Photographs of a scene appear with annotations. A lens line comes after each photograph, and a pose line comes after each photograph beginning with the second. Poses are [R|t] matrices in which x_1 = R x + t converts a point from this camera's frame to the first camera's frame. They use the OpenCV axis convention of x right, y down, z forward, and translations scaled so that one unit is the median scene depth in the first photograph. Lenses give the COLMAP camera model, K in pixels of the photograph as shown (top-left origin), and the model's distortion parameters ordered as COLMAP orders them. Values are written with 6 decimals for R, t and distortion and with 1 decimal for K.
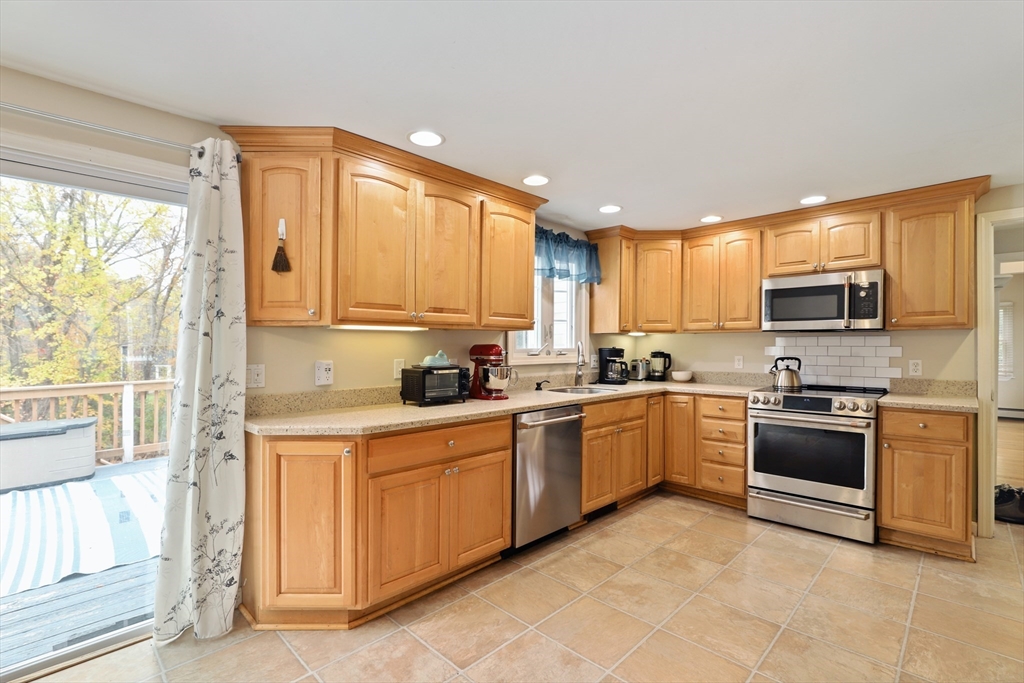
lens RADIAL K [[467.3, 0, 512.0], [0, 467.3, 341.5], [0, 0, 1]] dist [-0.014582, 0.000180]
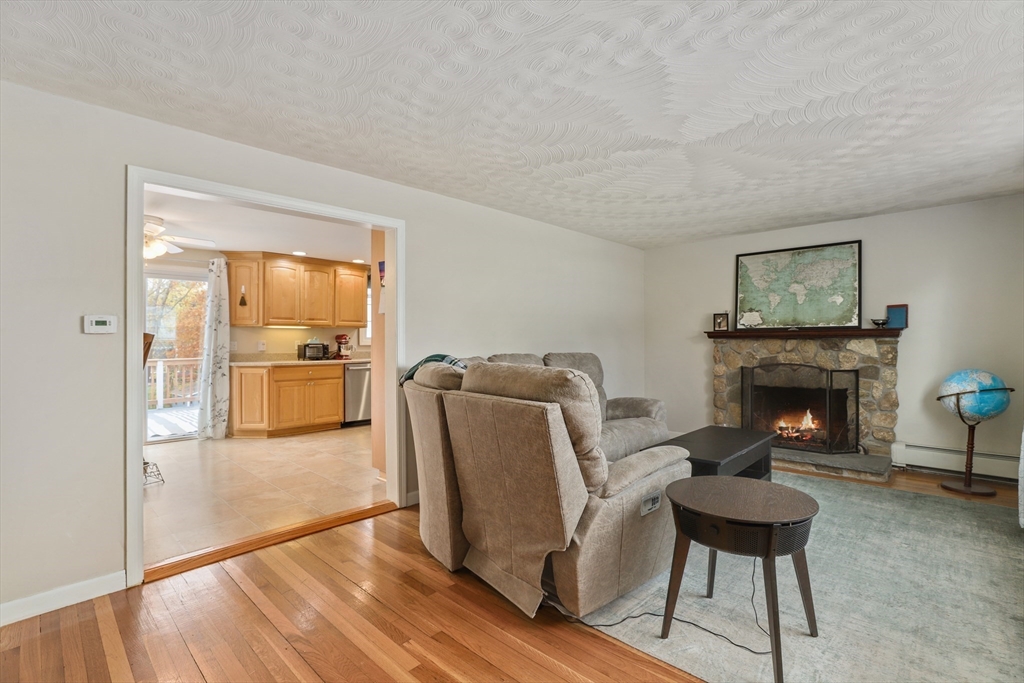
lens RADIAL K [[480.2, 0, 512.0], [0, 480.2, 341.5], [0, 0, 1]] dist [-0.031997, -0.000179]
pose [[0.999968, 0.000150, 0.008049, 0.999843], [-0.000219, 0.999964, 0.008474, 0.028052], [-0.008047, -0.008475, 0.999932, -1.692649]]
